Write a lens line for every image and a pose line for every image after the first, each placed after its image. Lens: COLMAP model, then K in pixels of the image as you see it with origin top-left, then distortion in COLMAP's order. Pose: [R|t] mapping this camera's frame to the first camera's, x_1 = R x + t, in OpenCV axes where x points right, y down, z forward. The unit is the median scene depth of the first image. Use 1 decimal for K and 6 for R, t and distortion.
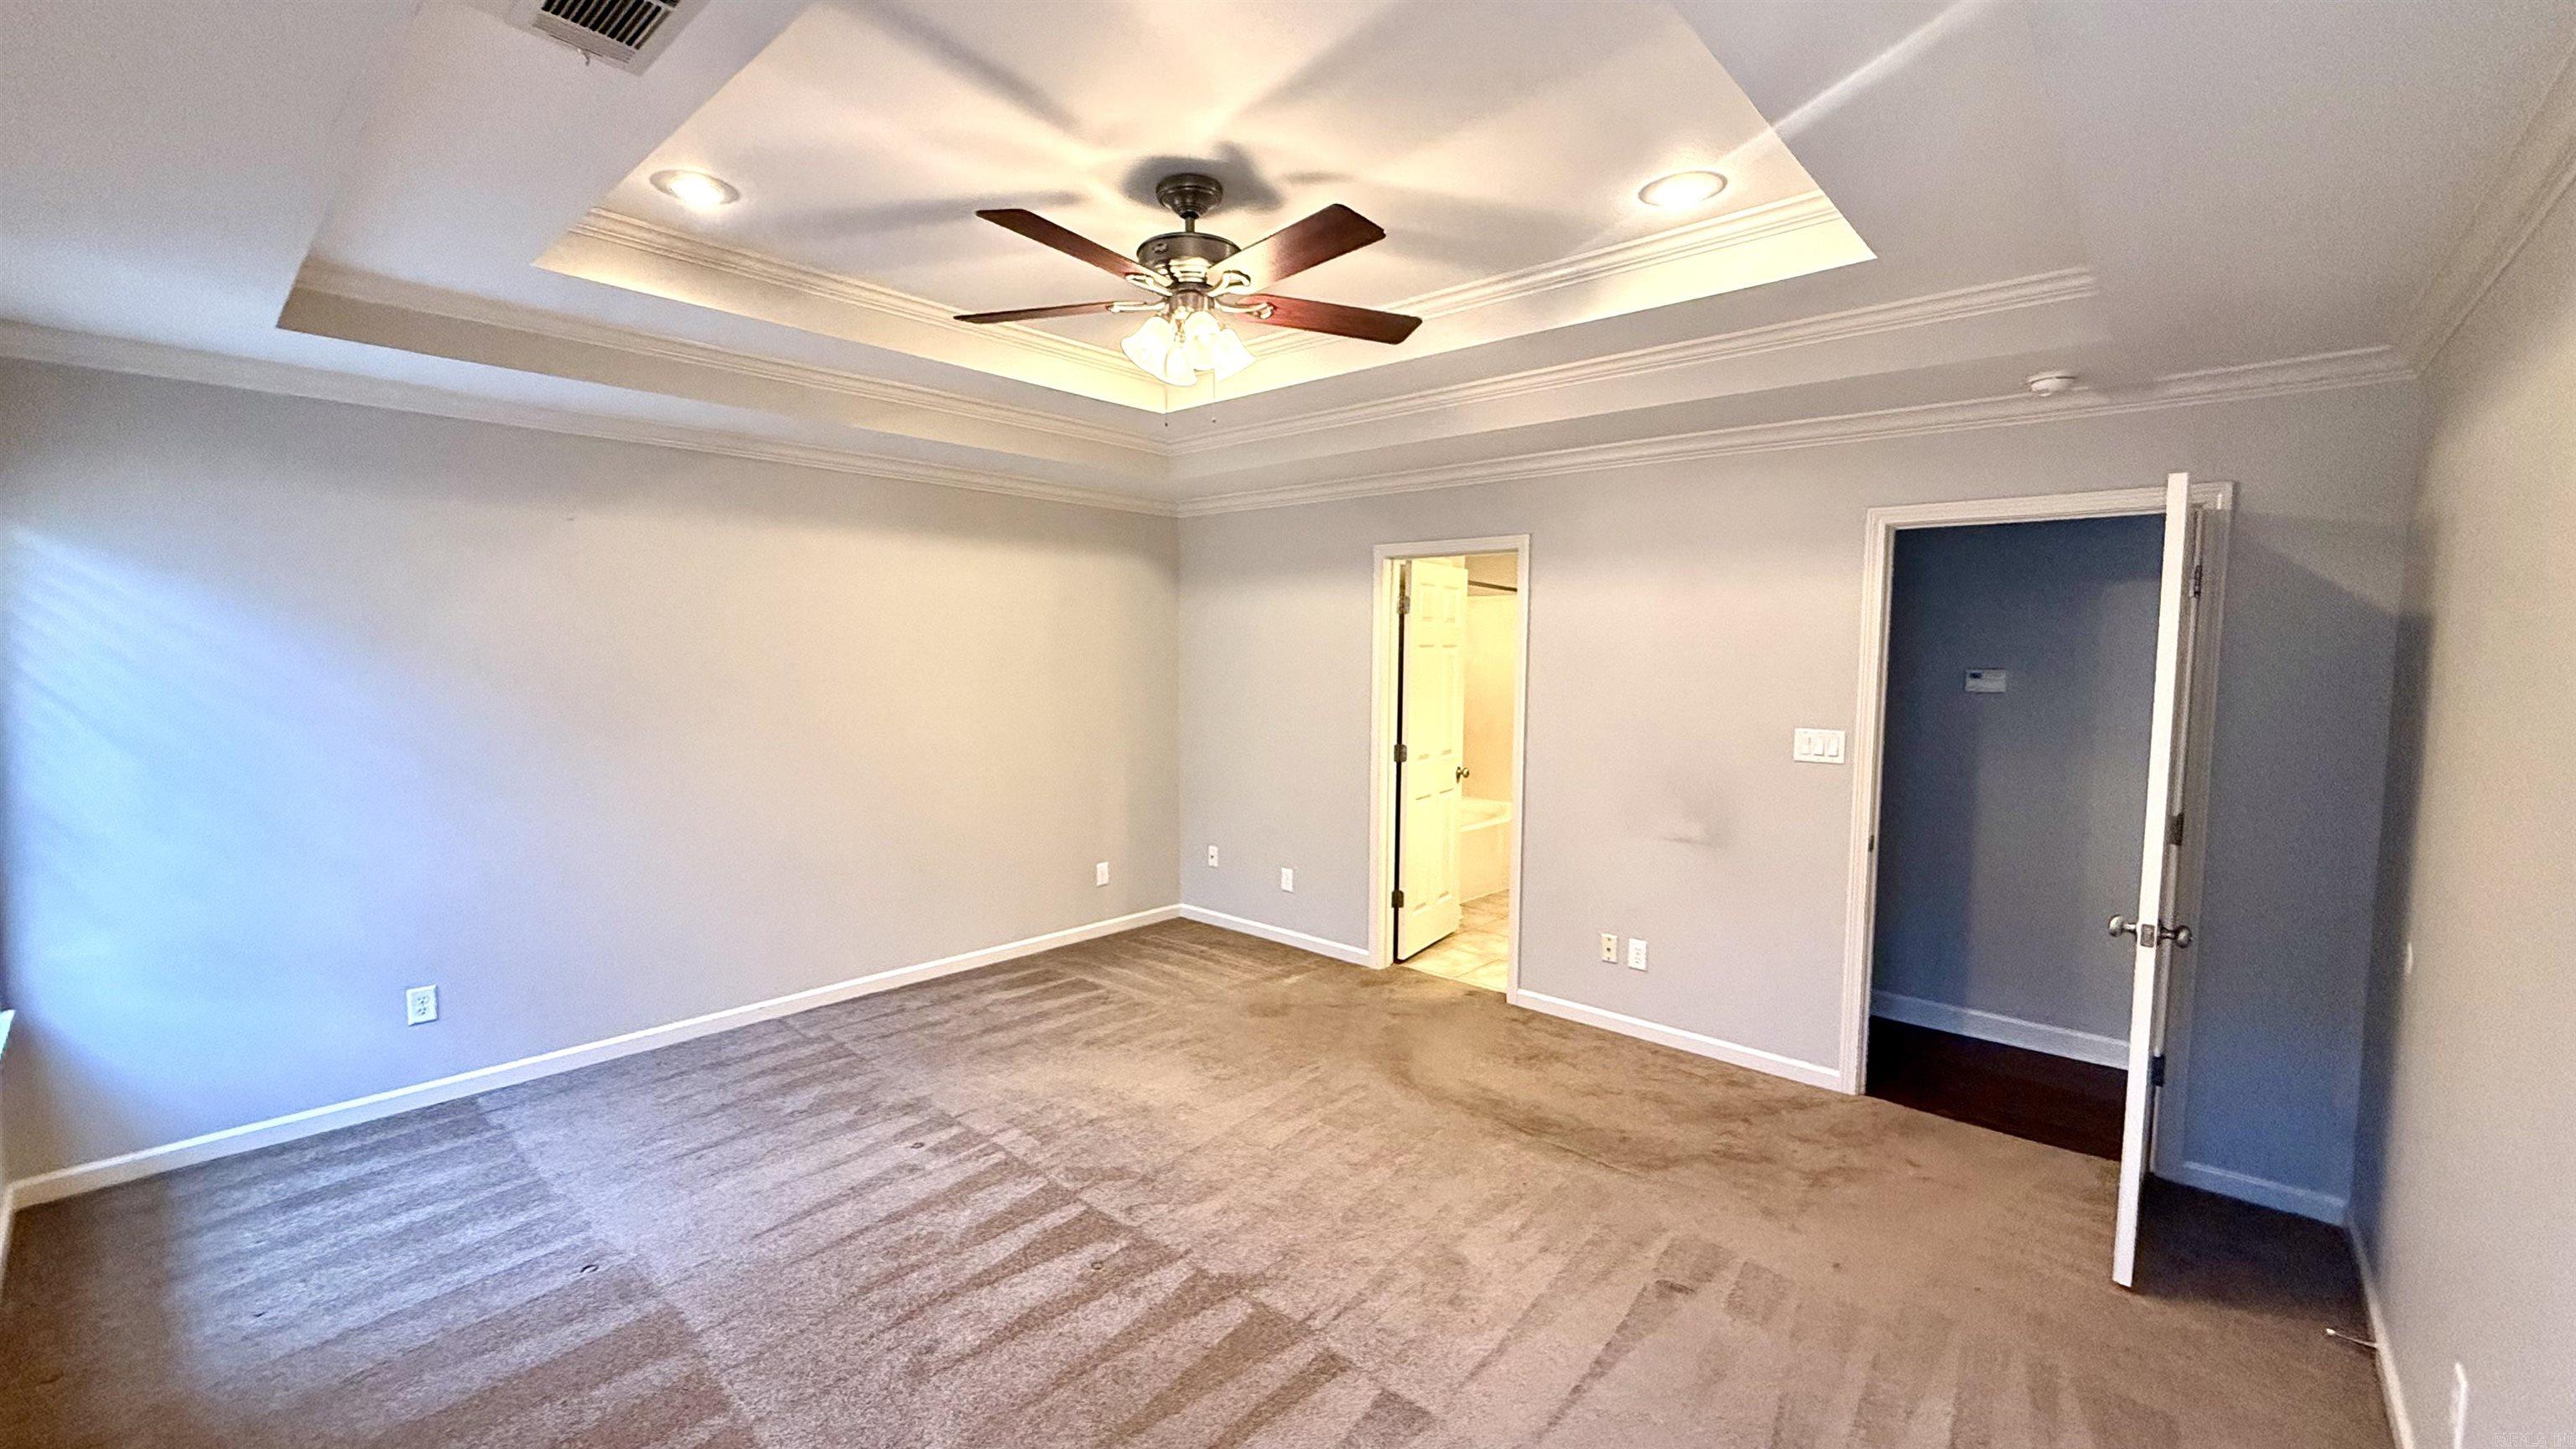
lens RADIAL K [[1030.0, 0, 1282.3], [0, 1030.0, 729.1], [0, 0, 1]] dist [0.009158, 0.000190]
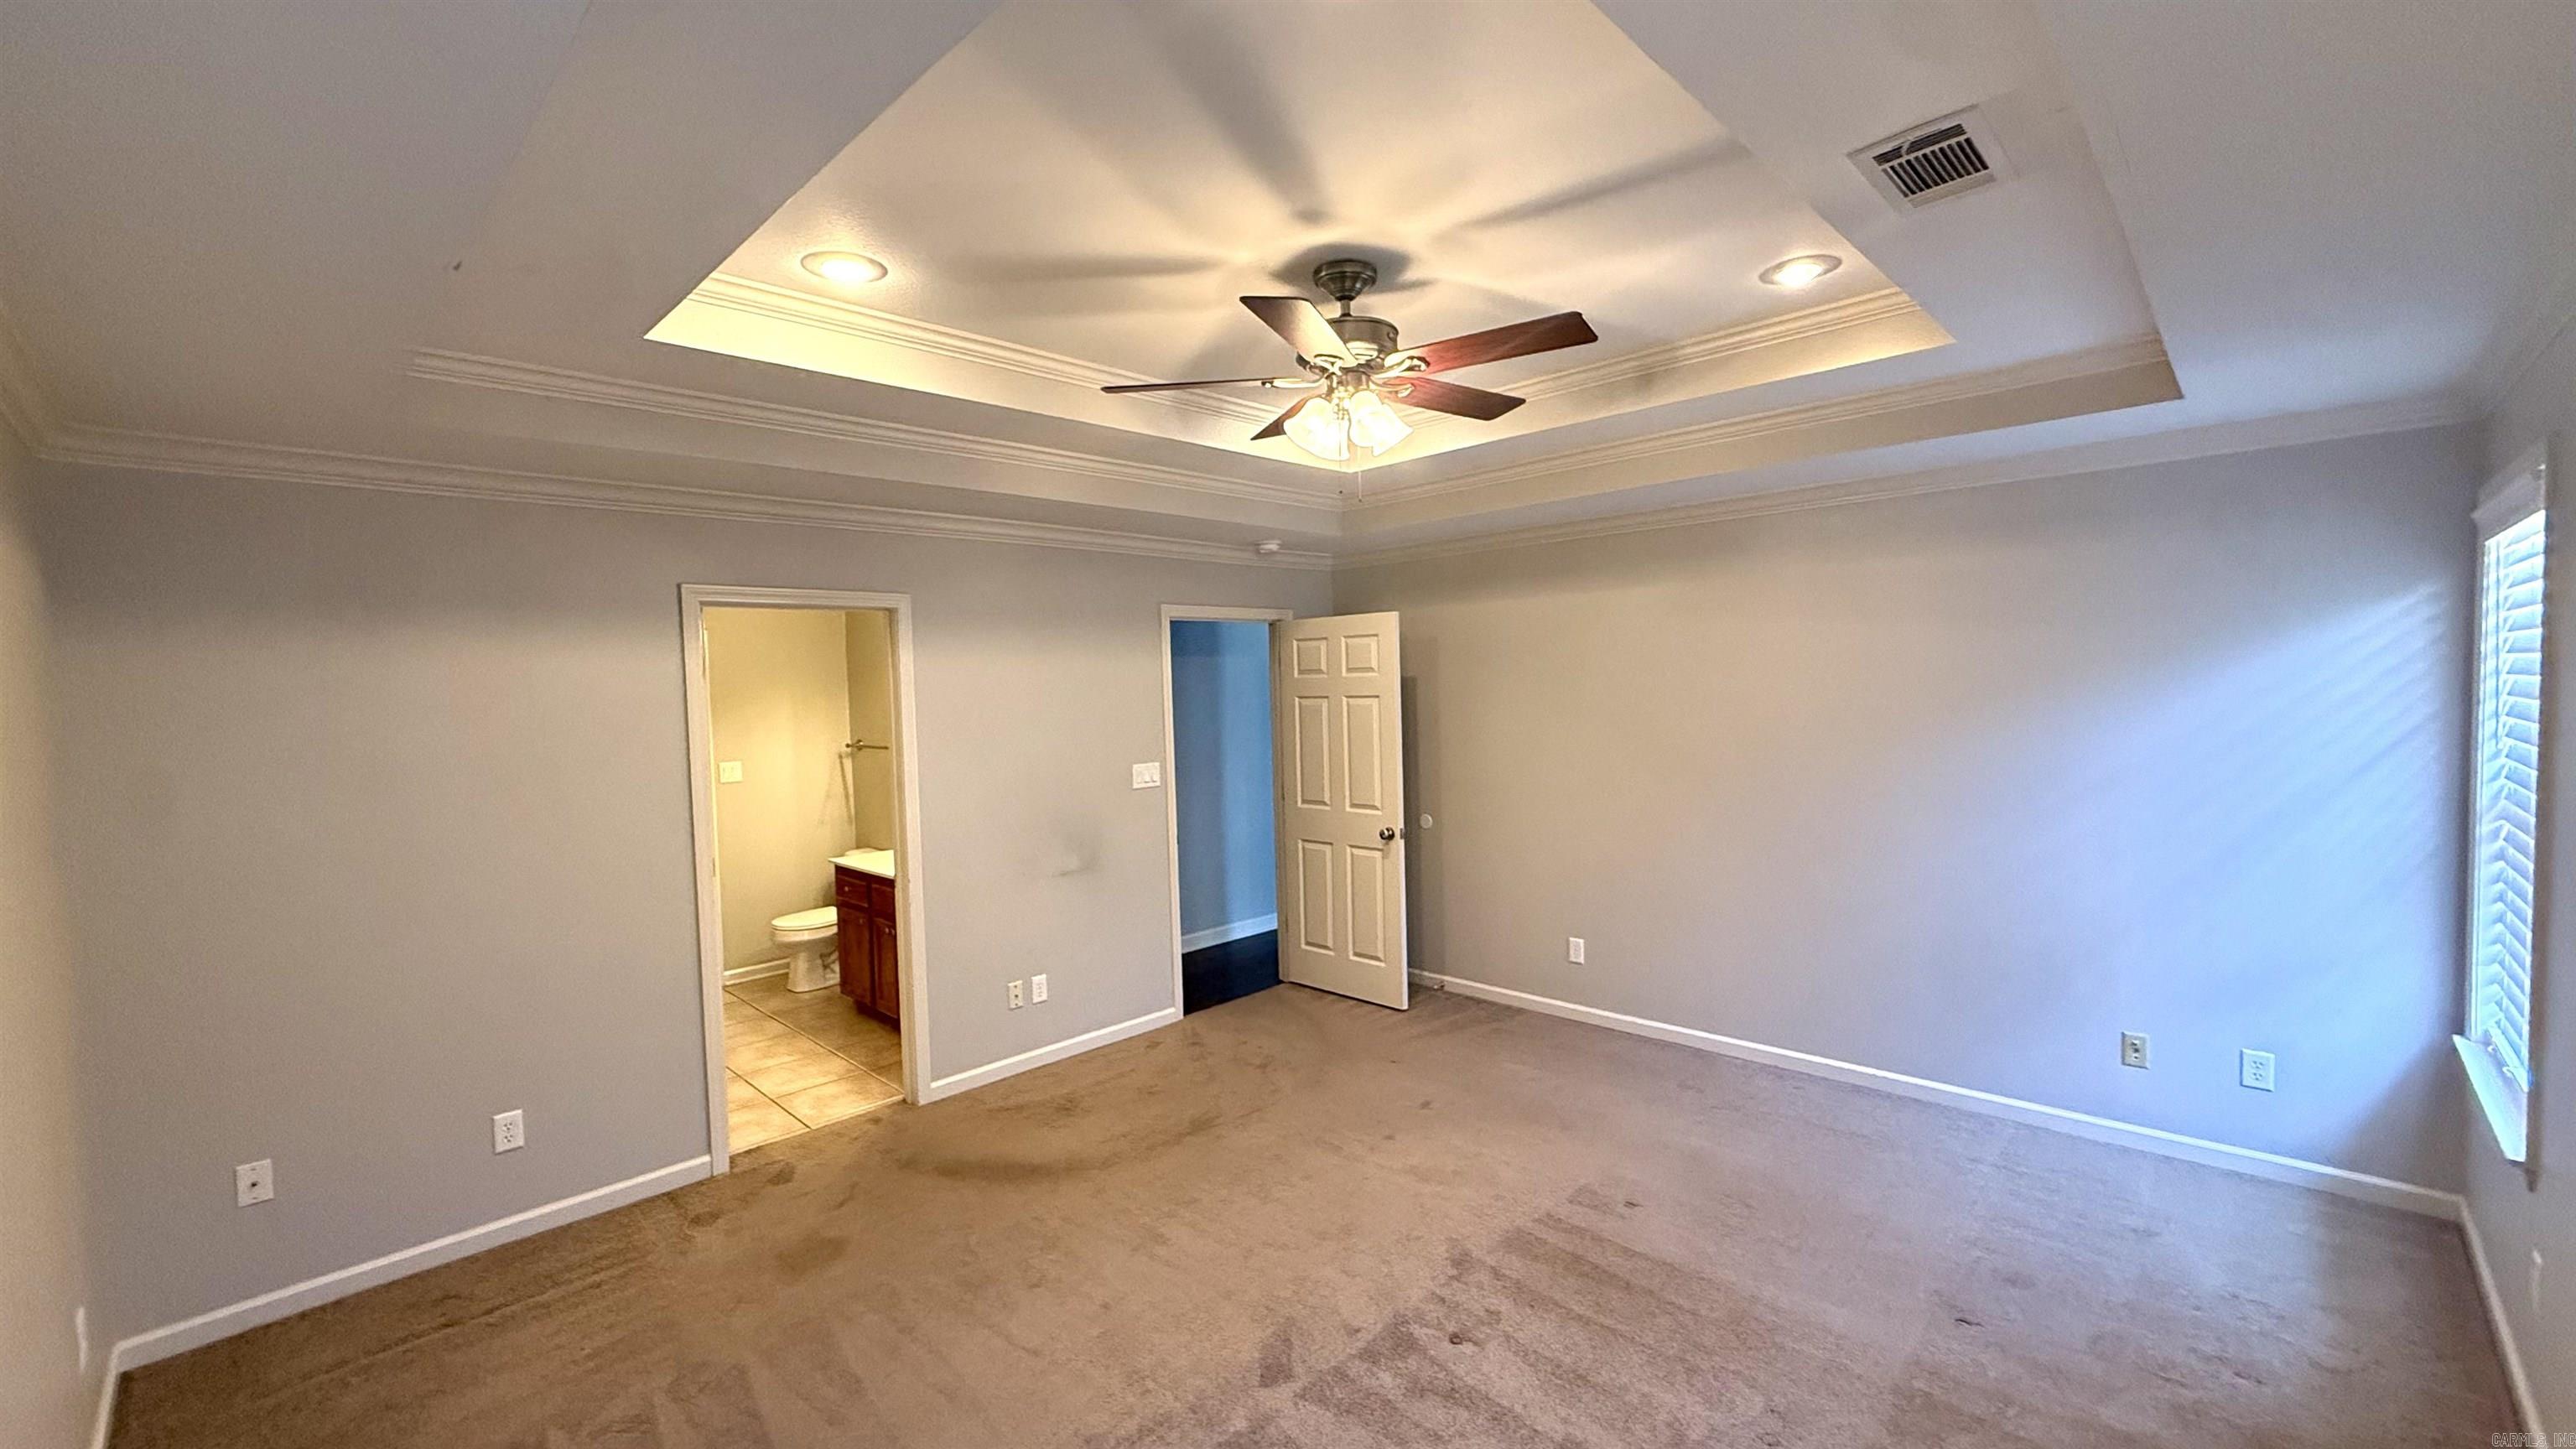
lens RADIAL K [[1030.0, 0, 1265.1], [0, 1030.0, 729.9], [0, 0, 1]] dist [0.009158, 0.000190]
pose [[0.056950, -0.056072, 0.996801, -0.807923], [0.109574, 0.992741, 0.049583, -0.092661], [-0.992346, 0.106400, 0.062681, 0.751173]]
